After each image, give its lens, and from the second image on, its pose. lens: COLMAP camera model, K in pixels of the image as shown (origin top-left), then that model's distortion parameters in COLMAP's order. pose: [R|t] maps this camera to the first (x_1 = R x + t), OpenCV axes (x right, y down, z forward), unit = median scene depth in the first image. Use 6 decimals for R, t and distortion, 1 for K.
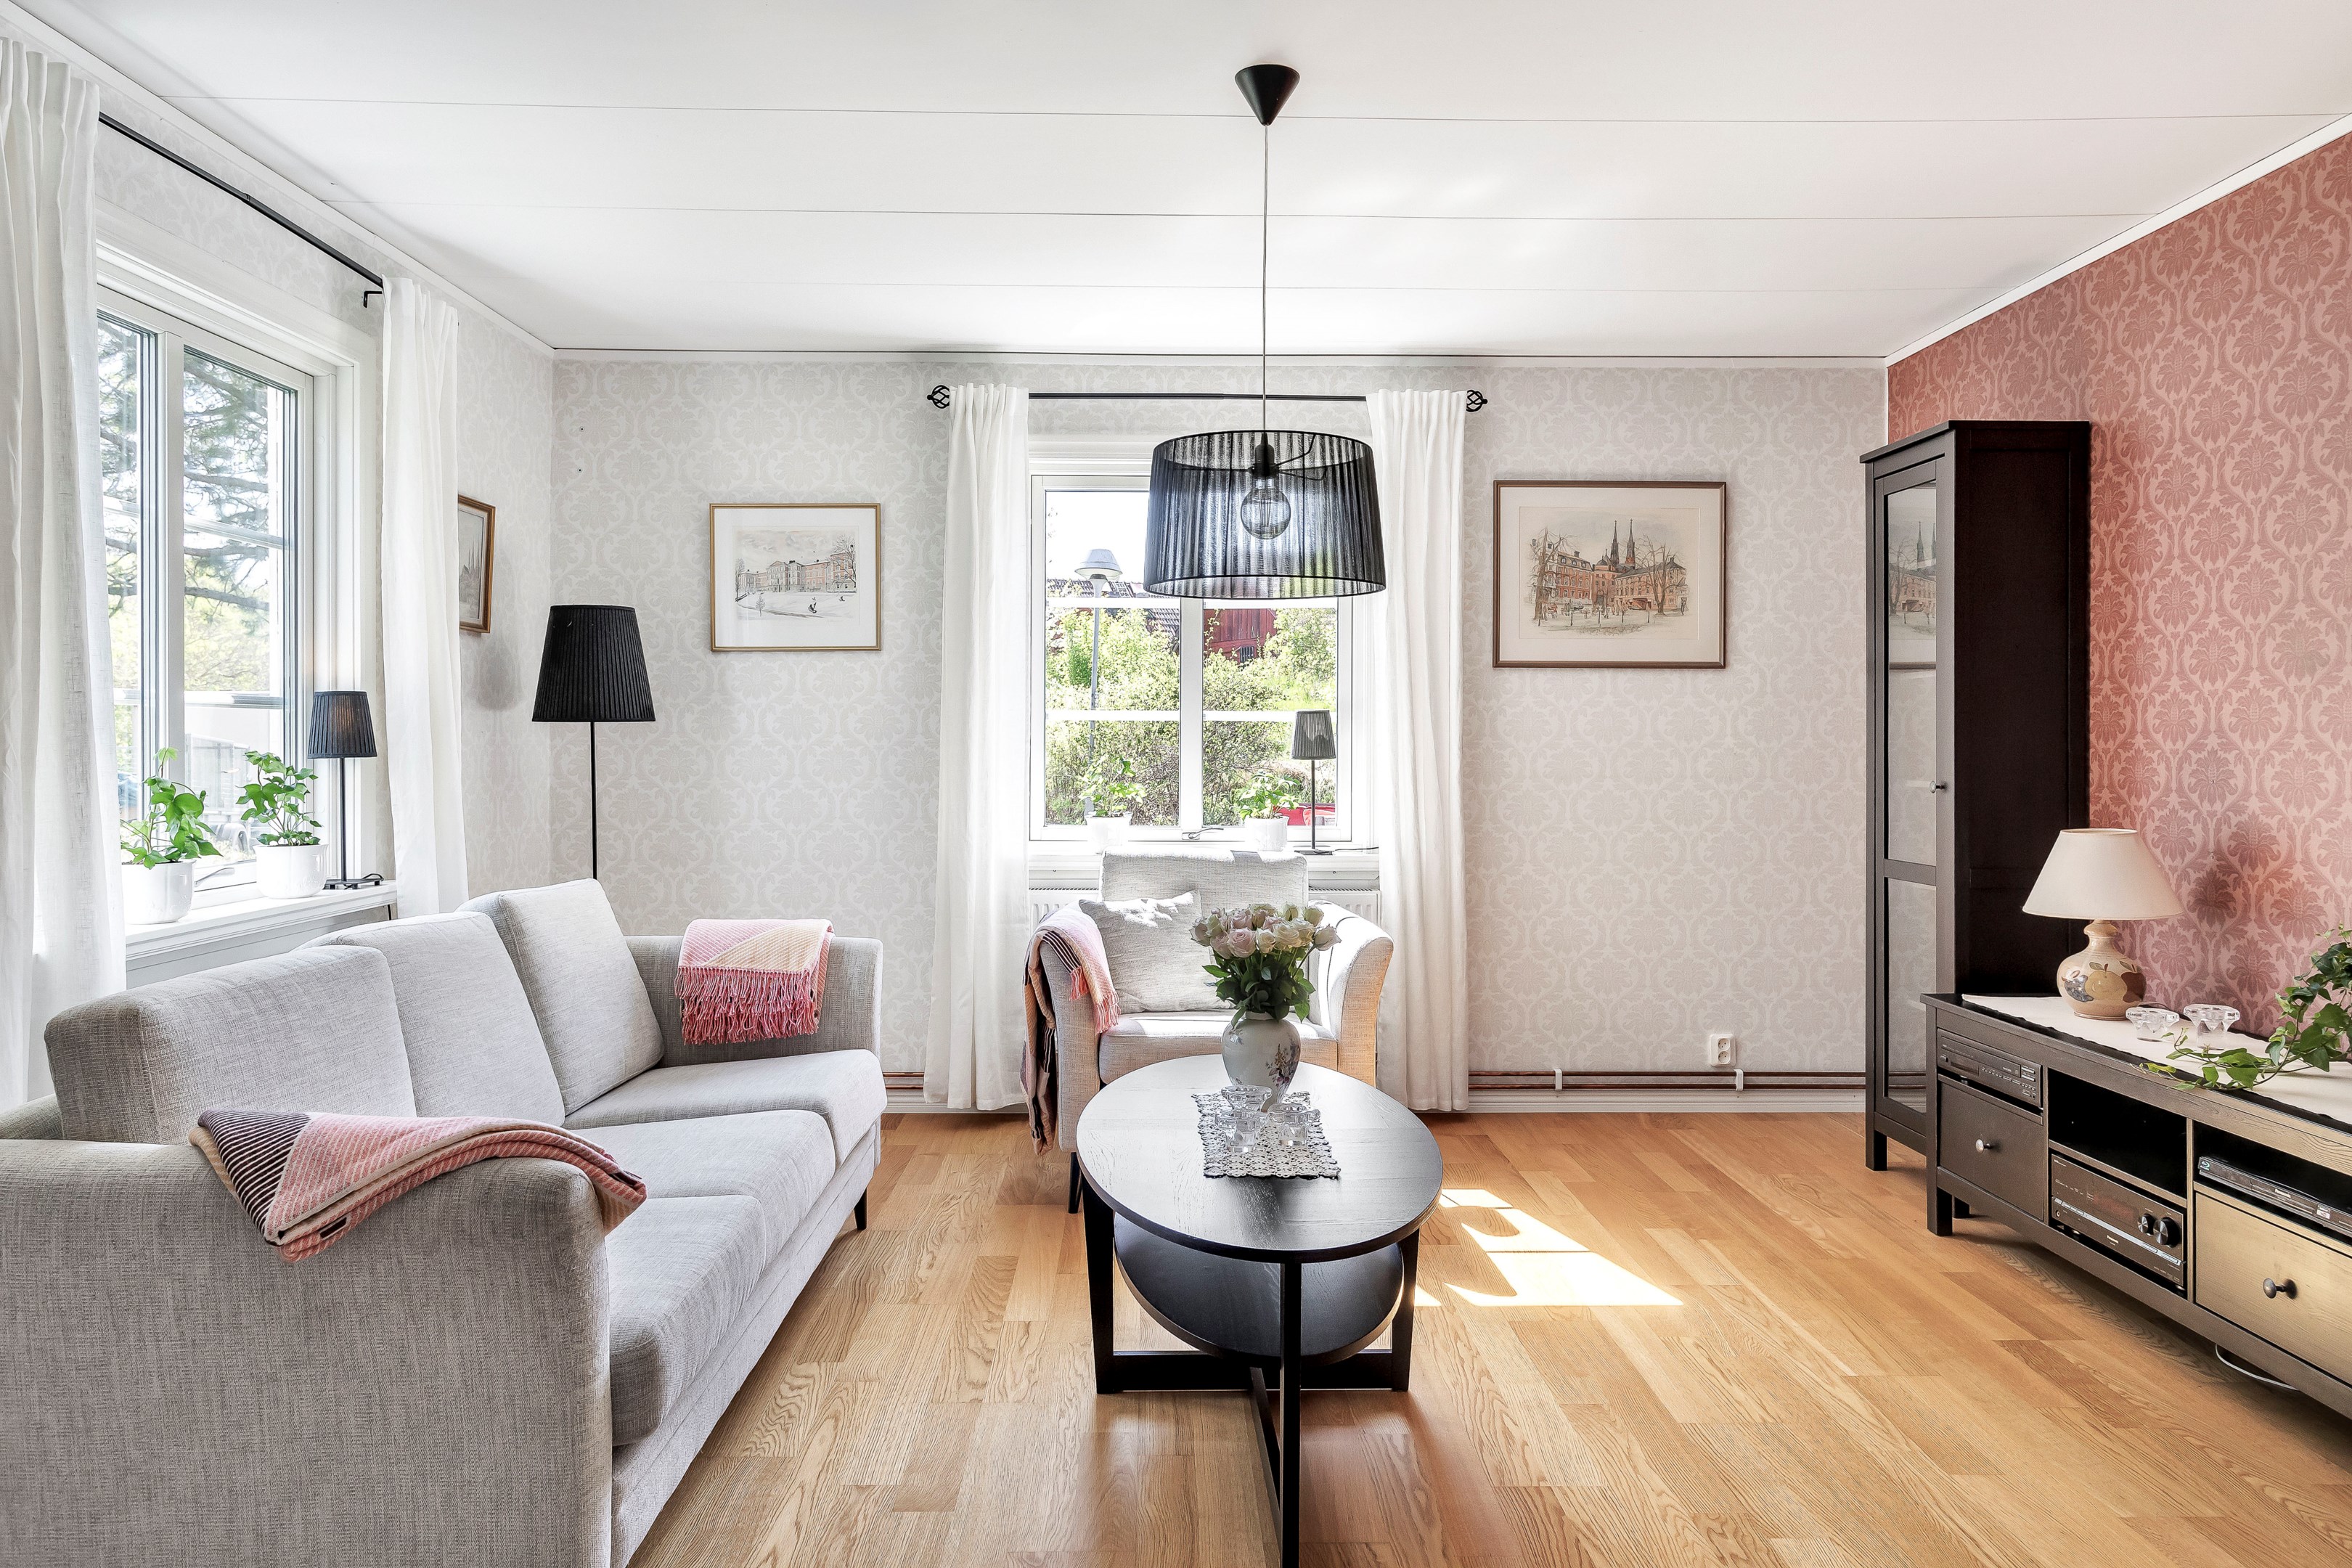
lens RADIAL K [[1585.8, 0, 1180.1], [0, 1585.8, 763.5], [0, 0, 1]] dist [-0.011356, 0.002990]
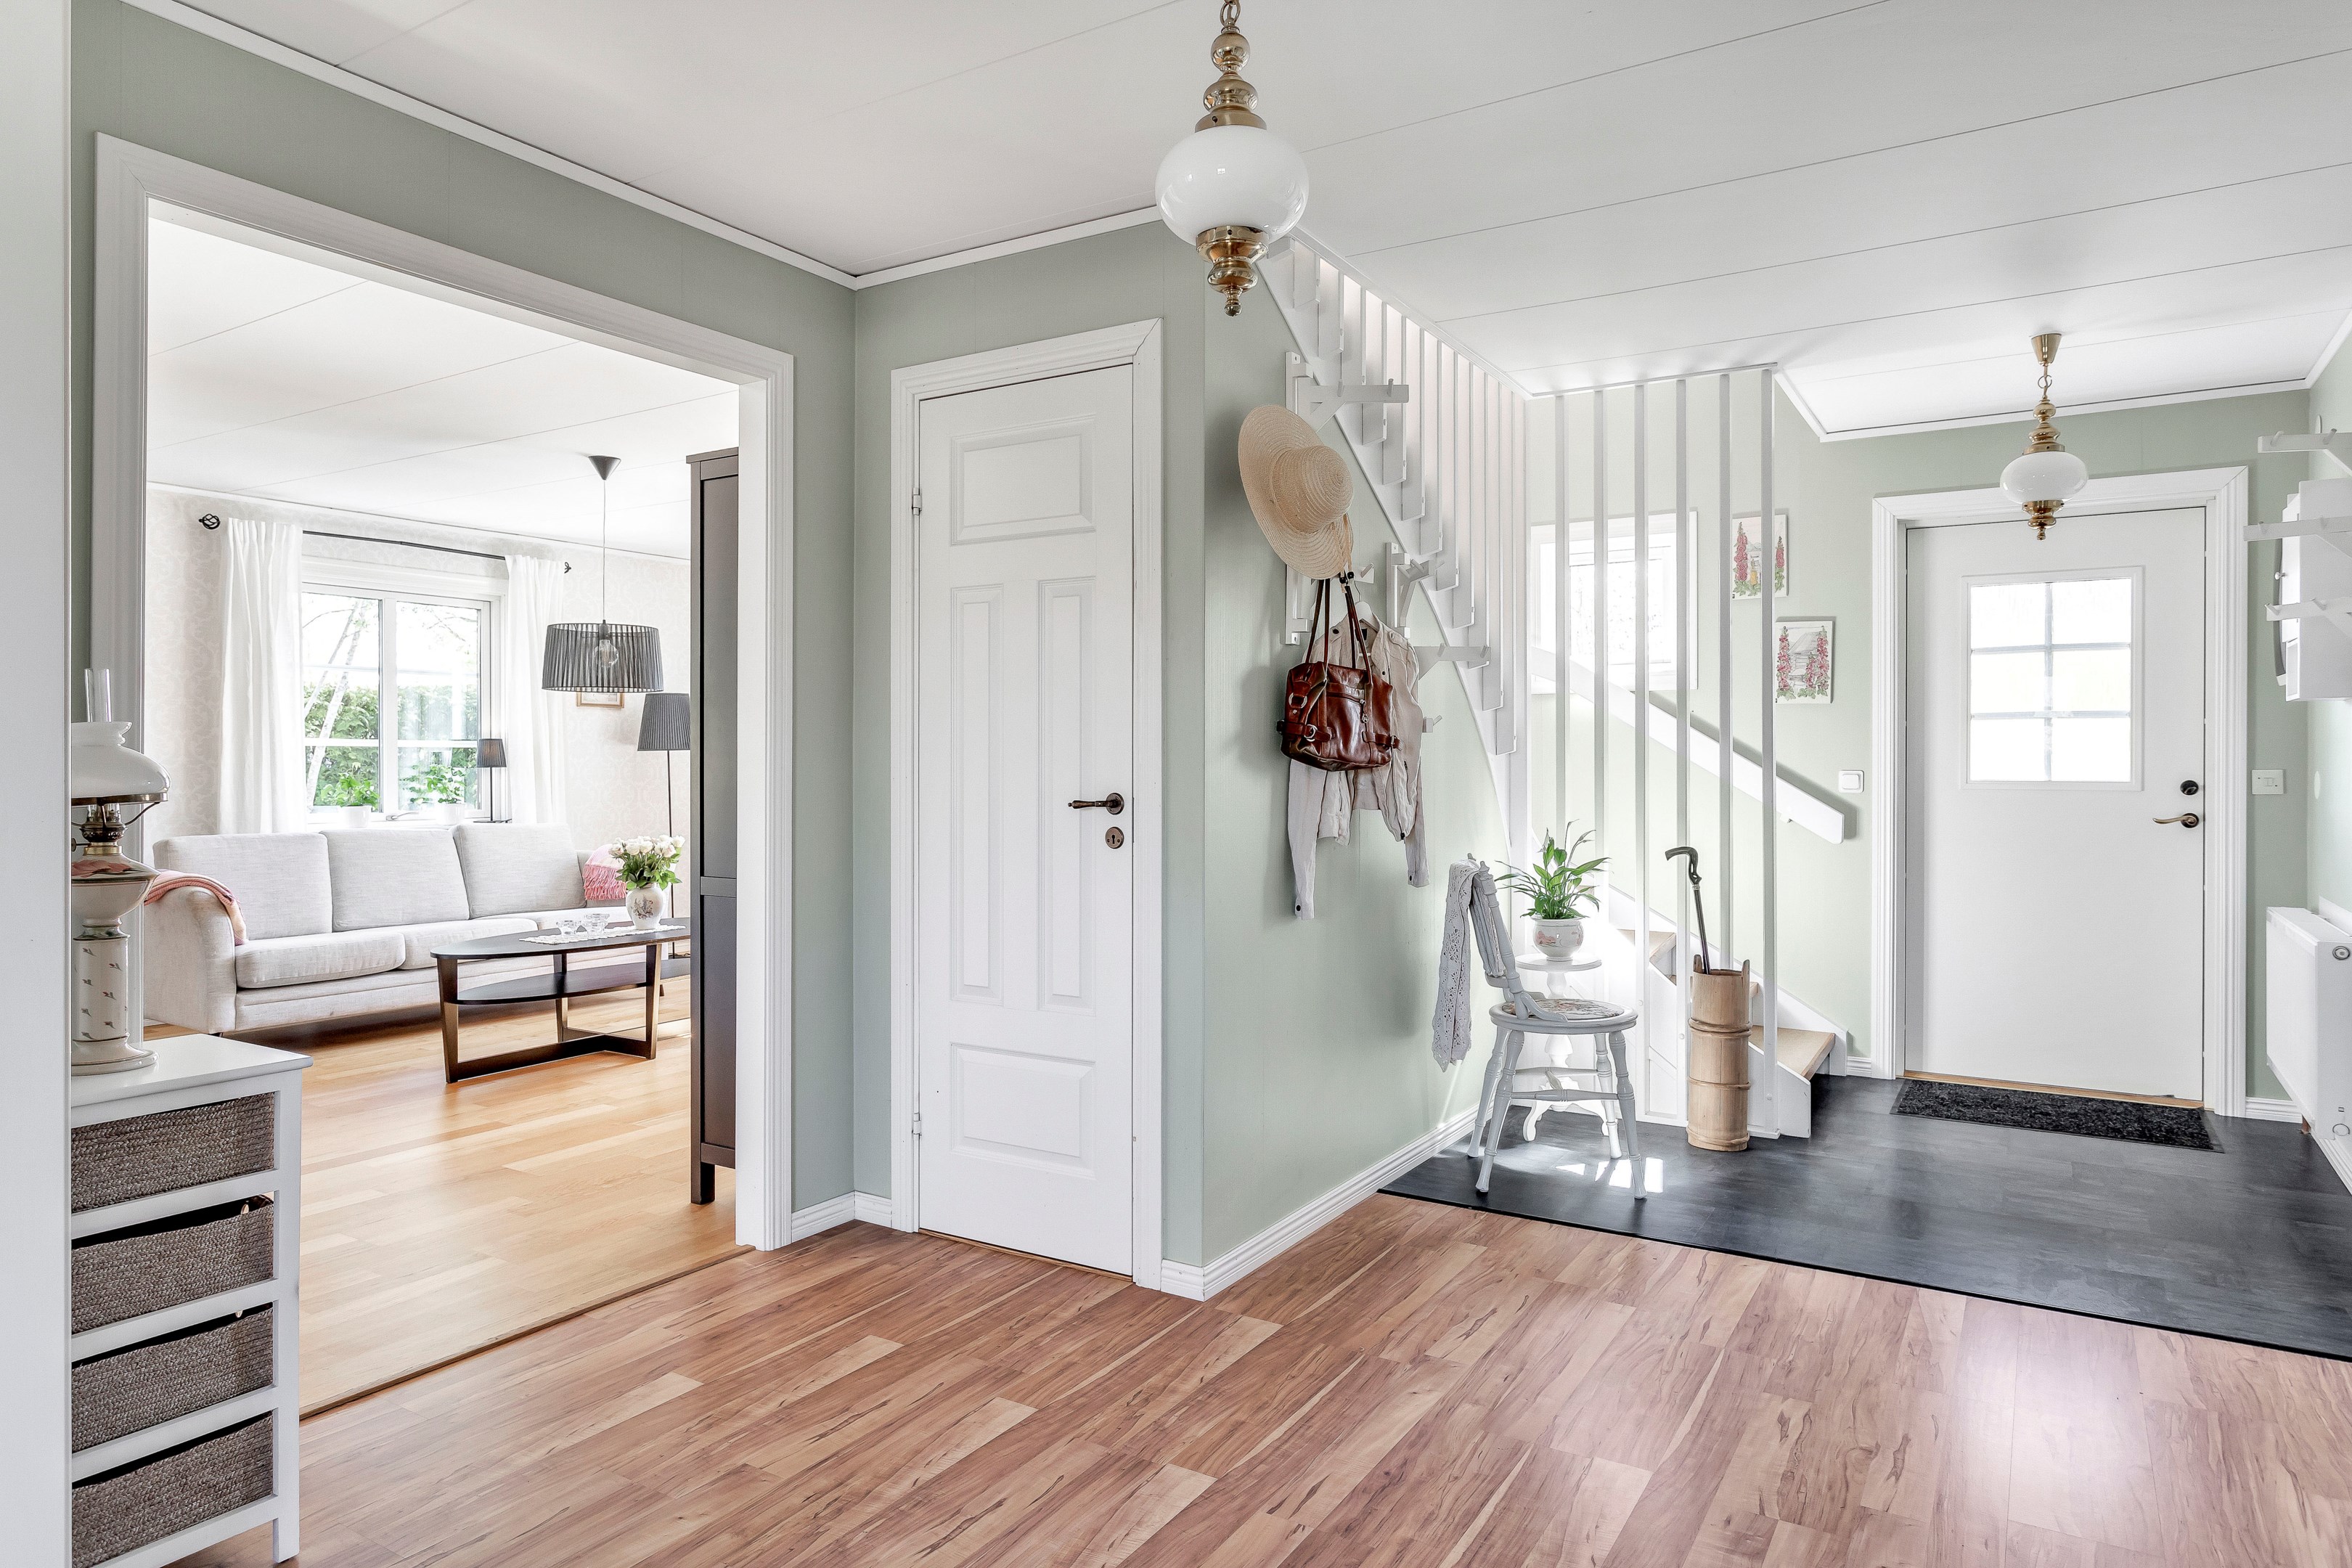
lens RADIAL K [[1389.8, 0, 1215.5], [0, 1389.8, 779.6], [0, 0, 1]] dist [-0.005942, 0.002720]
pose [[0.851734, 0.003455, -0.523964, 1.033601], [-0.004583, 0.999989, -0.000856, 0.007715], [0.523955, 0.003130, 0.851740, -0.121408]]
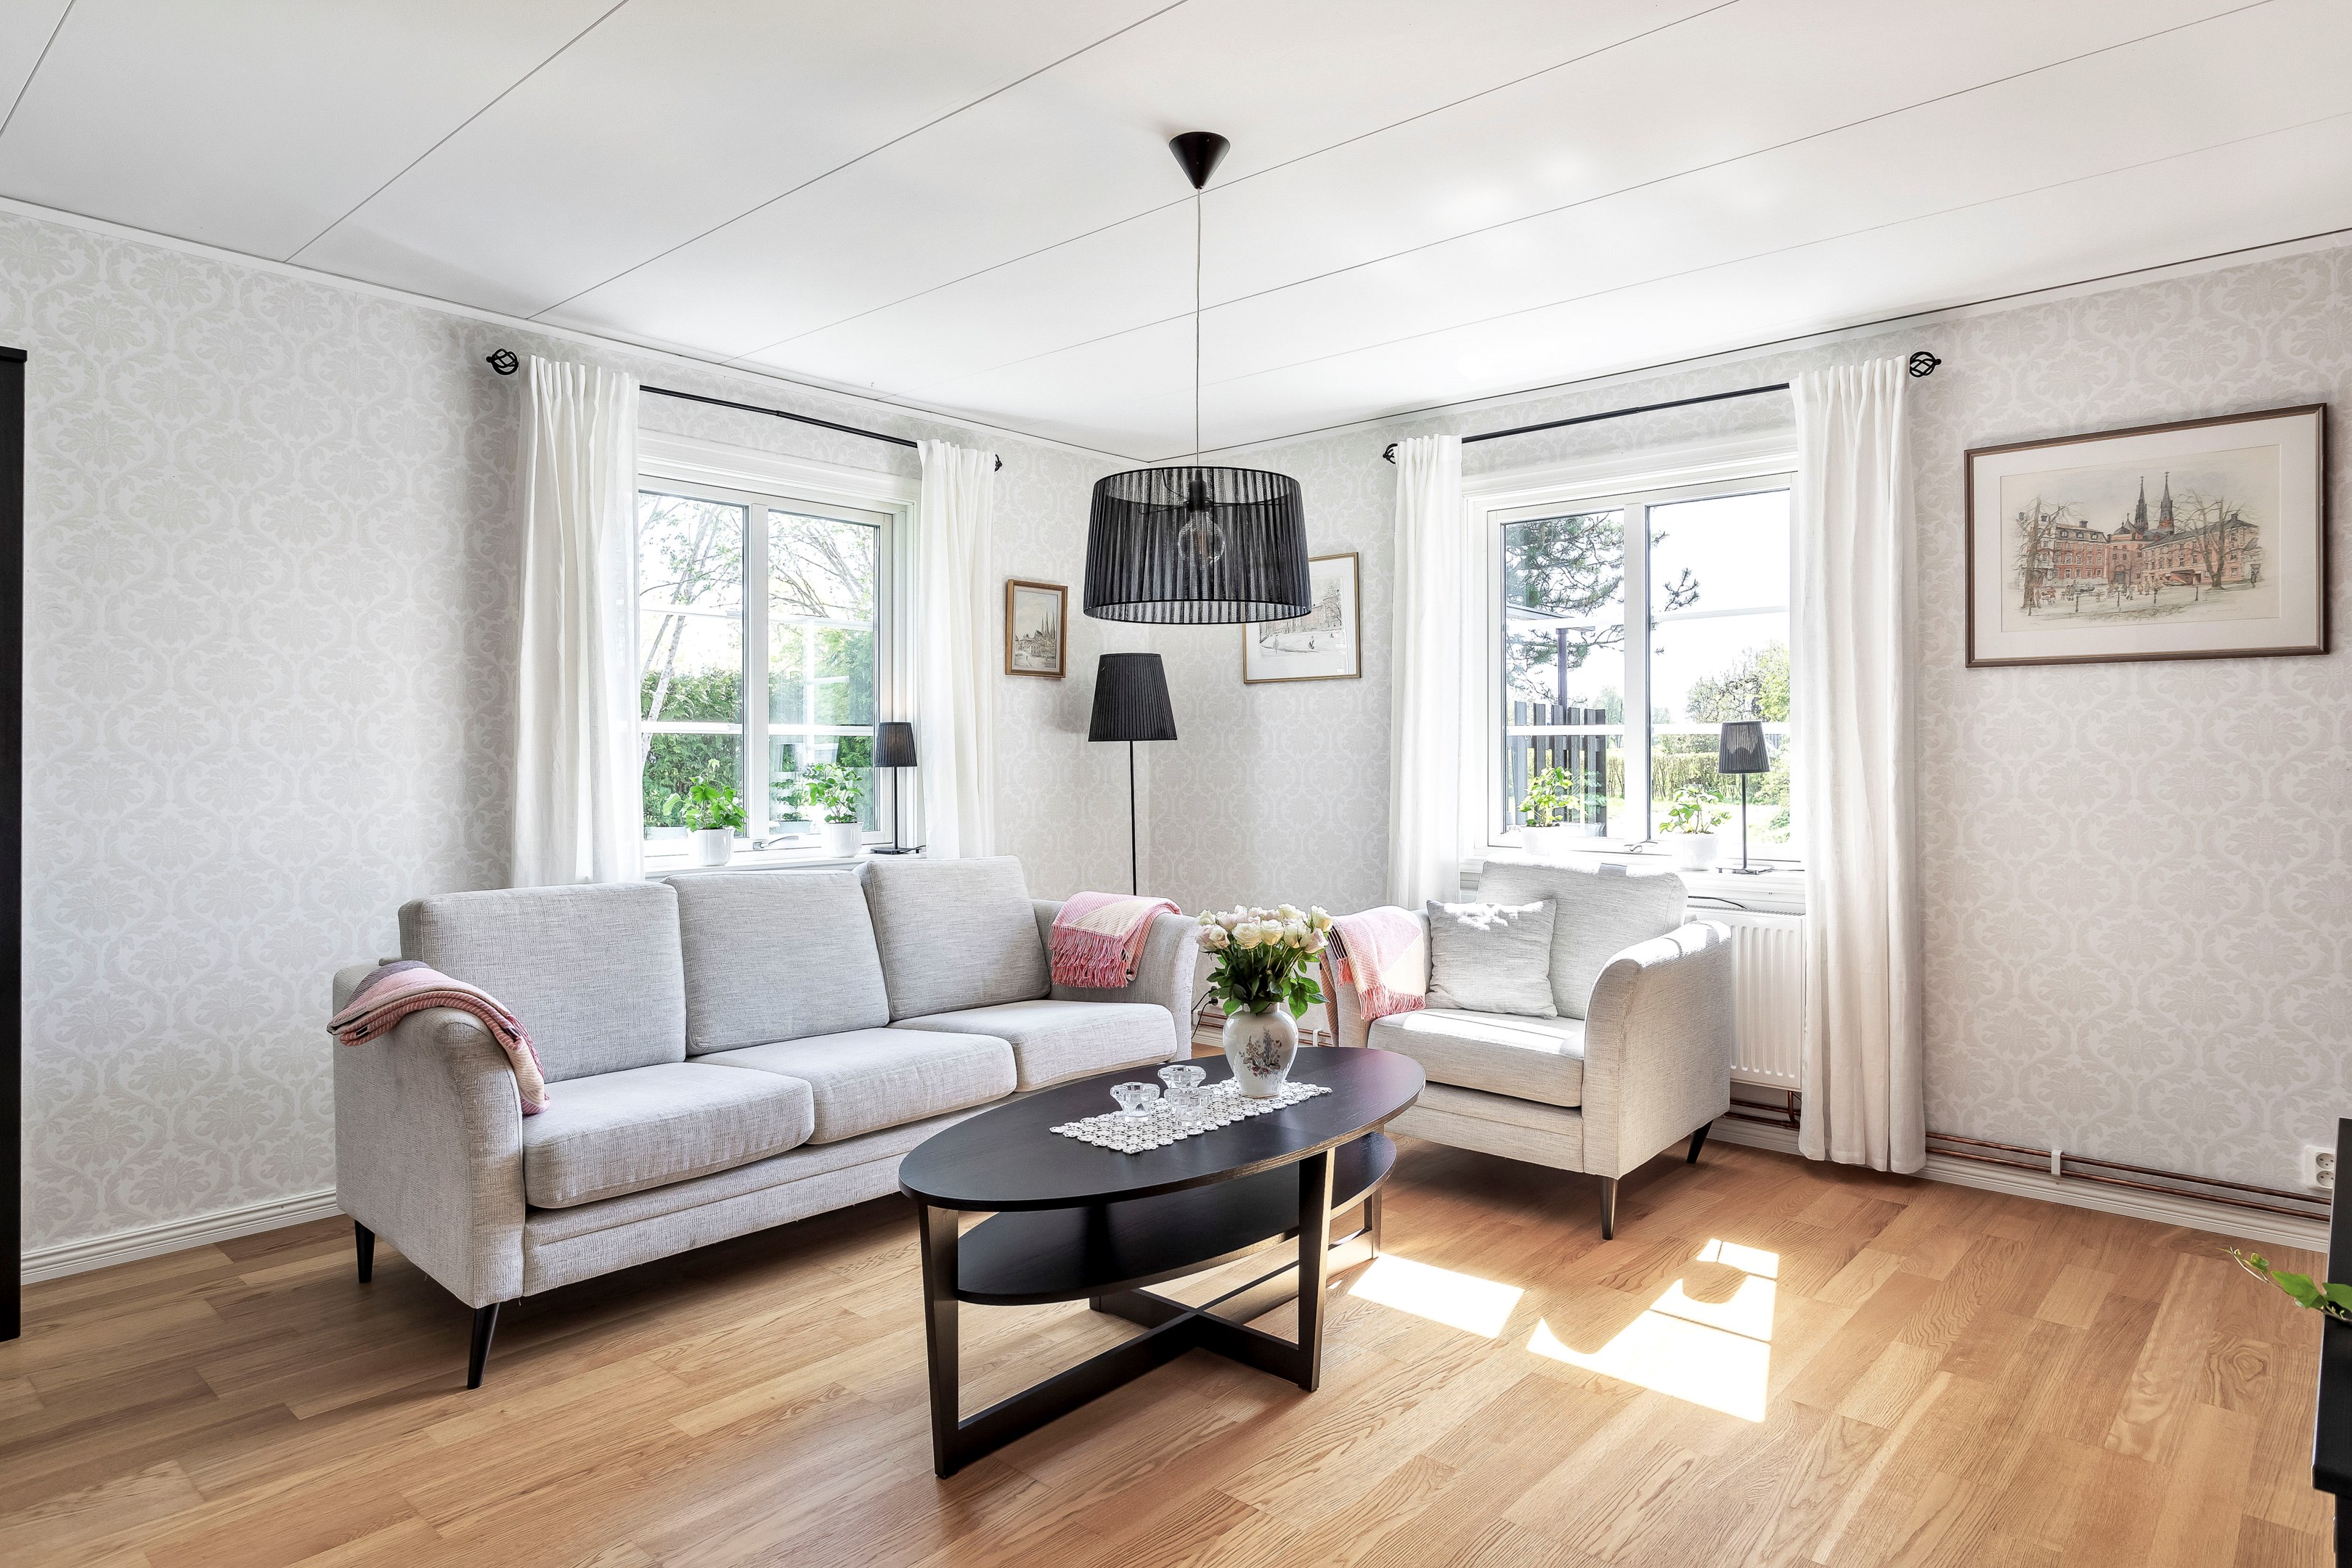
lens RADIAL K [[1340.7, 0, 1157.7], [0, 1340.7, 773.9], [0, 0, 1]] dist [-0.016241, 0.005522]
pose [[0.729376, 0.006953, -0.684078, 0.378471], [-0.008118, 0.999966, 0.001509, -0.000538], [0.684065, 0.004453, 0.729408, 0.176113]]
